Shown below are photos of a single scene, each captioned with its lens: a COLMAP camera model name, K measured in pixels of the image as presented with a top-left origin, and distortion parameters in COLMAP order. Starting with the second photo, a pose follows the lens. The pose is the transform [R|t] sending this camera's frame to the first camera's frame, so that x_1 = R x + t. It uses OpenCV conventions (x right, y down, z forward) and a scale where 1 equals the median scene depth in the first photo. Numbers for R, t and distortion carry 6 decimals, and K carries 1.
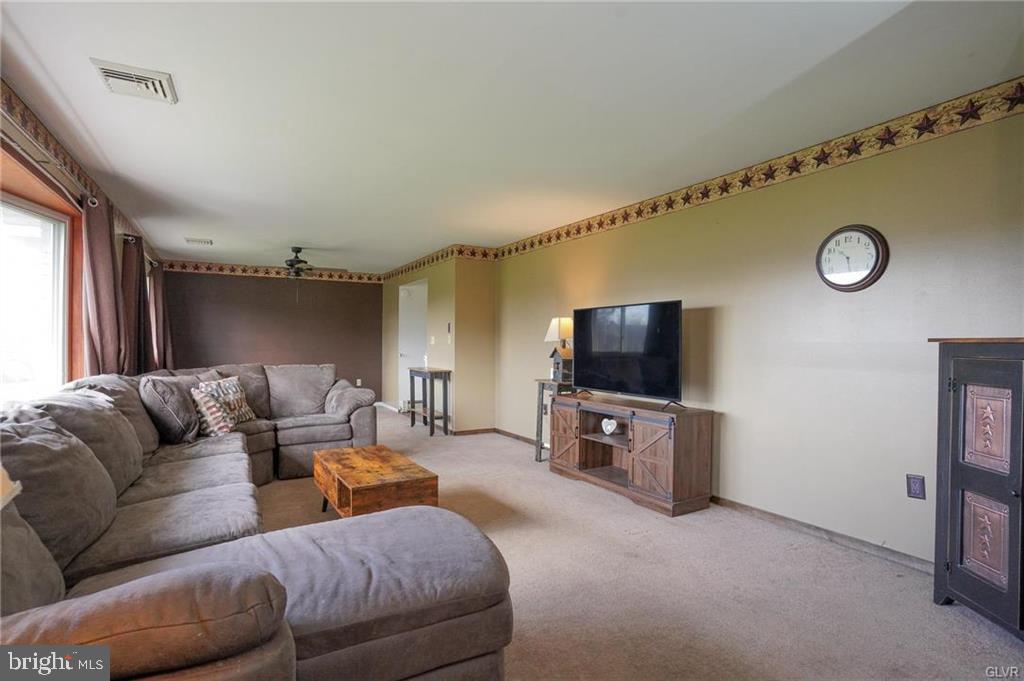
lens RADIAL K [[505.3, 0, 502.2], [0, 505.3, 339.9], [0, 0, 1]] dist [-0.075898, 0.035401]
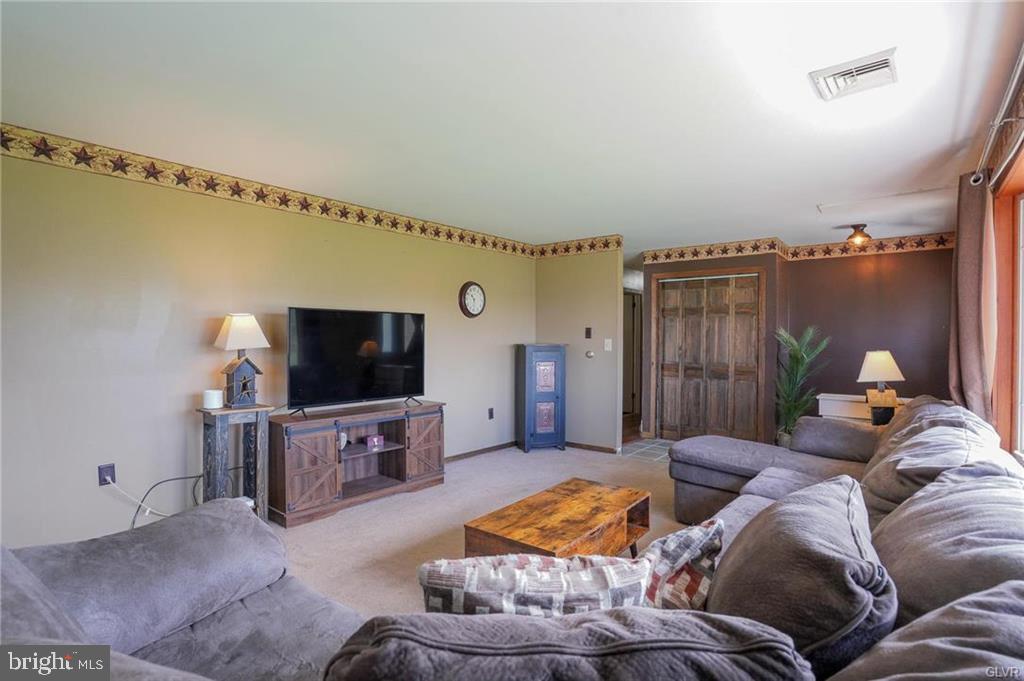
lens RADIAL K [[505.3, 0, 509.8], [0, 505.3, 338.1], [0, 0, 1]] dist [-0.075898, 0.035401]
pose [[-0.361585, -0.011687, 0.932266, -0.743706], [-0.015287, 0.999861, 0.006605, -0.025284], [-0.932214, -0.011863, -0.361714, 1.044046]]
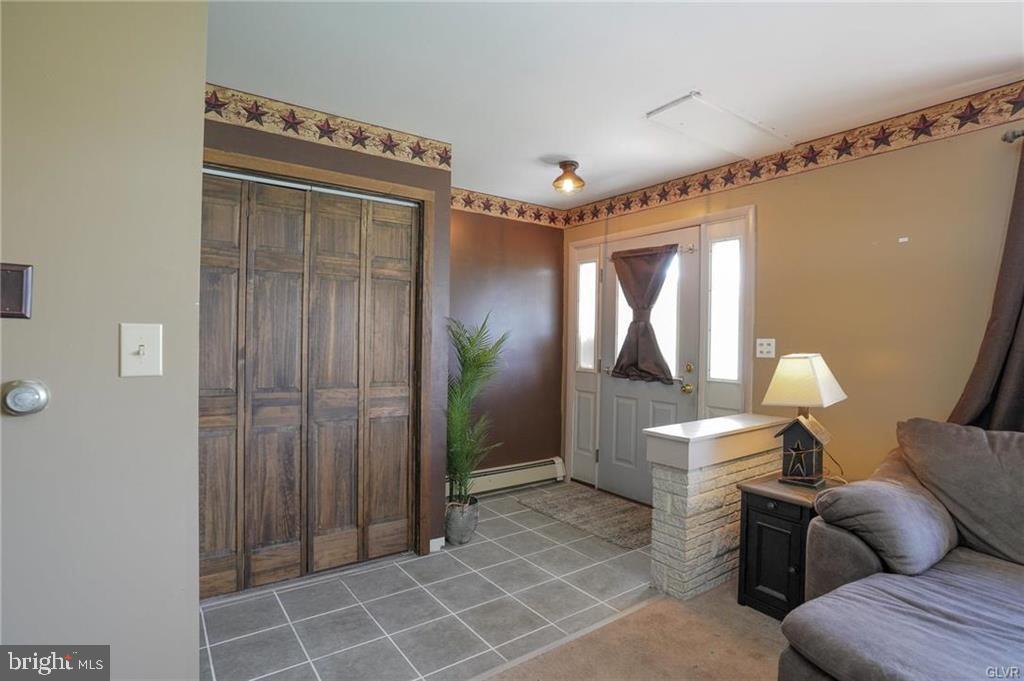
lens RADIAL K [[505.3, 0, 503.8], [0, 505.3, 340.9], [0, 0, 1]] dist [-0.075898, 0.035401]
pose [[-0.993450, -0.021276, -0.112265, 0.220961], [-0.020988, 0.999773, -0.003746, -0.011475], [0.112319, -0.001365, -0.993671, 0.636356]]
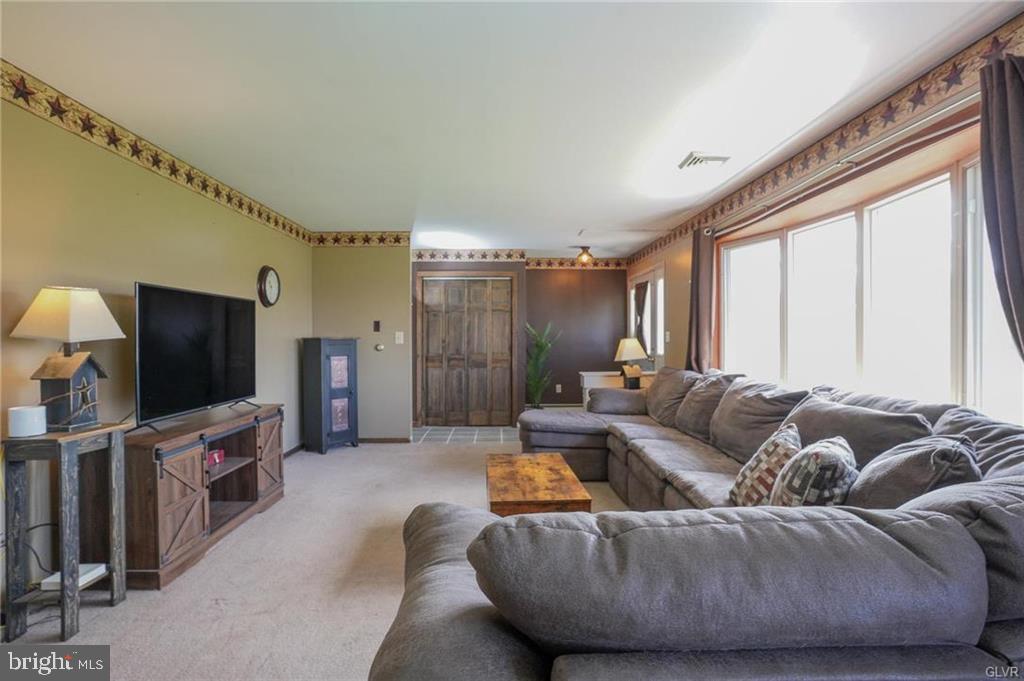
lens RADIAL K [[505.3, 0, 508.0], [0, 505.3, 340.1], [0, 0, 1]] dist [-0.075898, 0.035401]
pose [[-0.882763, -0.008431, 0.469744, -0.499284], [-0.008294, 0.999963, 0.002360, -0.001987], [-0.469746, -0.001813, -0.882800, 1.388325]]
